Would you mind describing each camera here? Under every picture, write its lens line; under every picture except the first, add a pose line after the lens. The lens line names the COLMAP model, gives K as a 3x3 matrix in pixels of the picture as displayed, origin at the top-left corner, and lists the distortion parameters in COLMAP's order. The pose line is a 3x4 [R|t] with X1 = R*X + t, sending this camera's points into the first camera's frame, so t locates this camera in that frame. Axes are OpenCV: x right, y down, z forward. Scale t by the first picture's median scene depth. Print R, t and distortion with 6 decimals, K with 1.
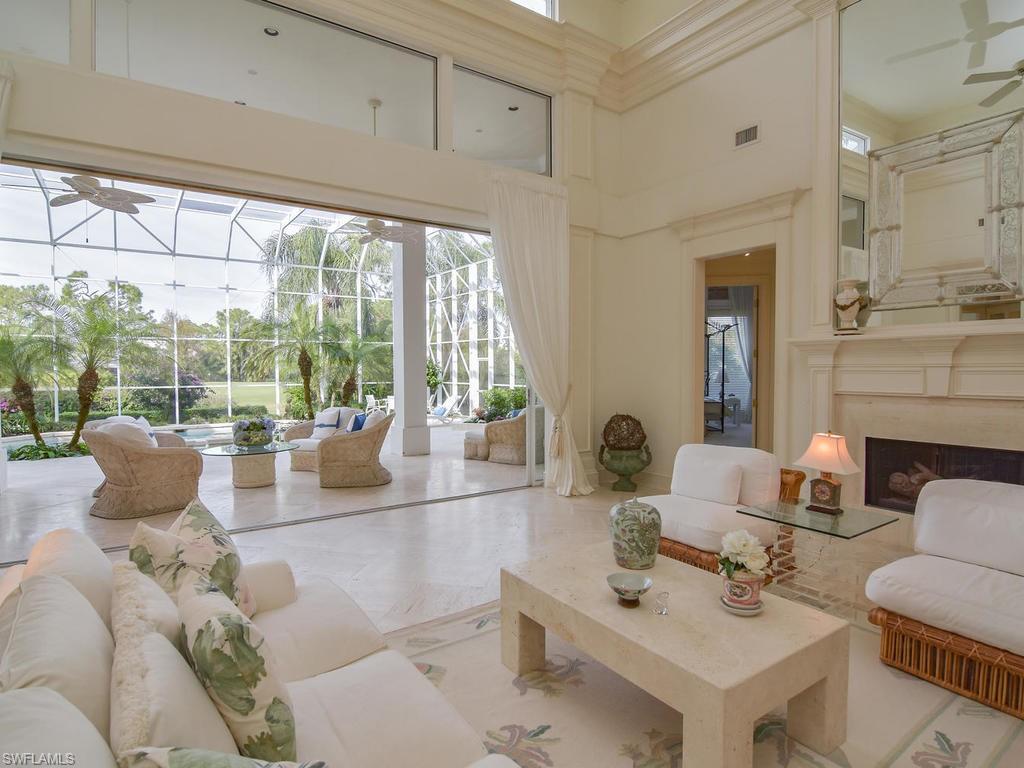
lens RADIAL K [[562.1, 0, 510.4], [0, 562.1, 378.1], [0, 0, 1]] dist [-0.005773, -0.001716]
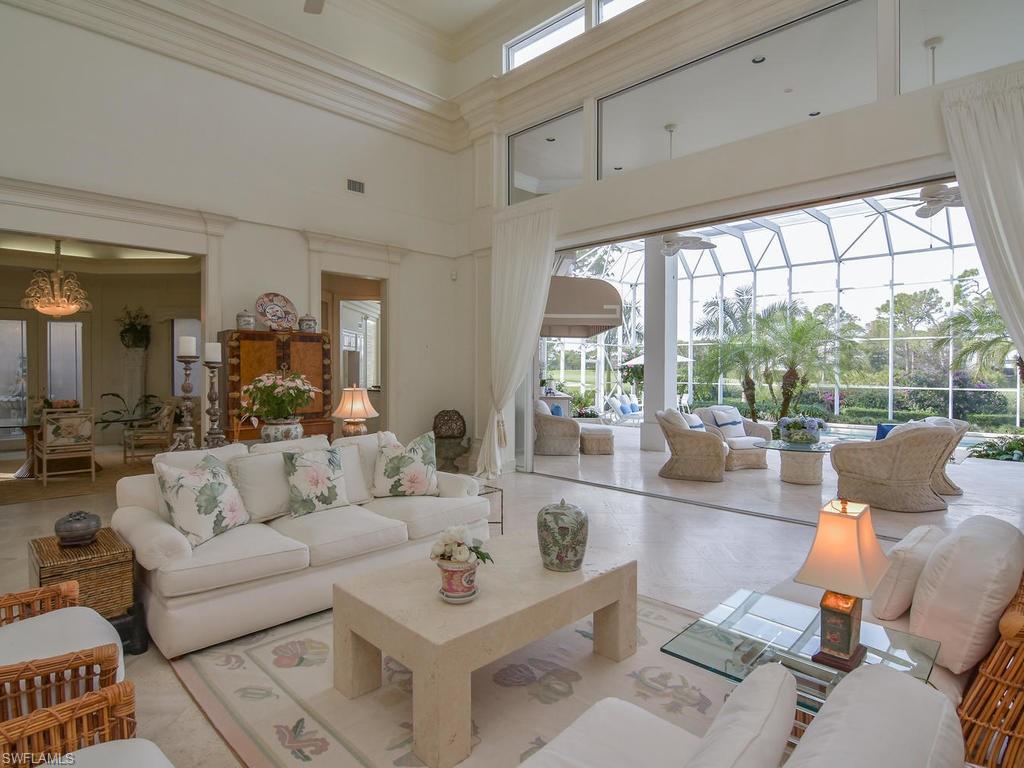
lens RADIAL K [[563.1, 0, 509.9], [0, 563.1, 368.5], [0, 0, 1]] dist [-0.013018, -0.002154]
pose [[0.177083, 0.007707, -0.984166, 0.436225], [-0.024315, 0.999698, 0.003454, -0.008401], [0.983896, 0.023318, 0.177217, 0.266151]]
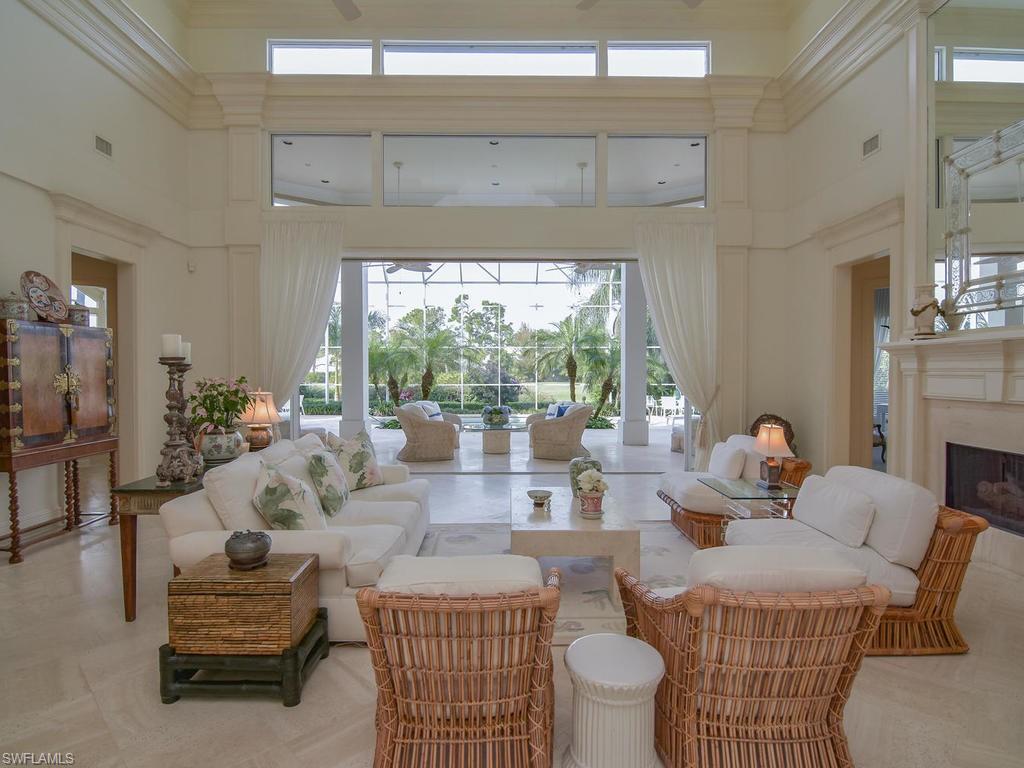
lens RADIAL K [[563.1, 0, 509.9], [0, 563.1, 368.5], [0, 0, 1]] dist [-0.013018, -0.002154]
pose [[0.832628, 0.002206, -0.553828, 0.334710], [-0.014441, 0.999739, -0.017728, 0.002305], [0.553644, 0.022759, 0.832443, -0.155614]]
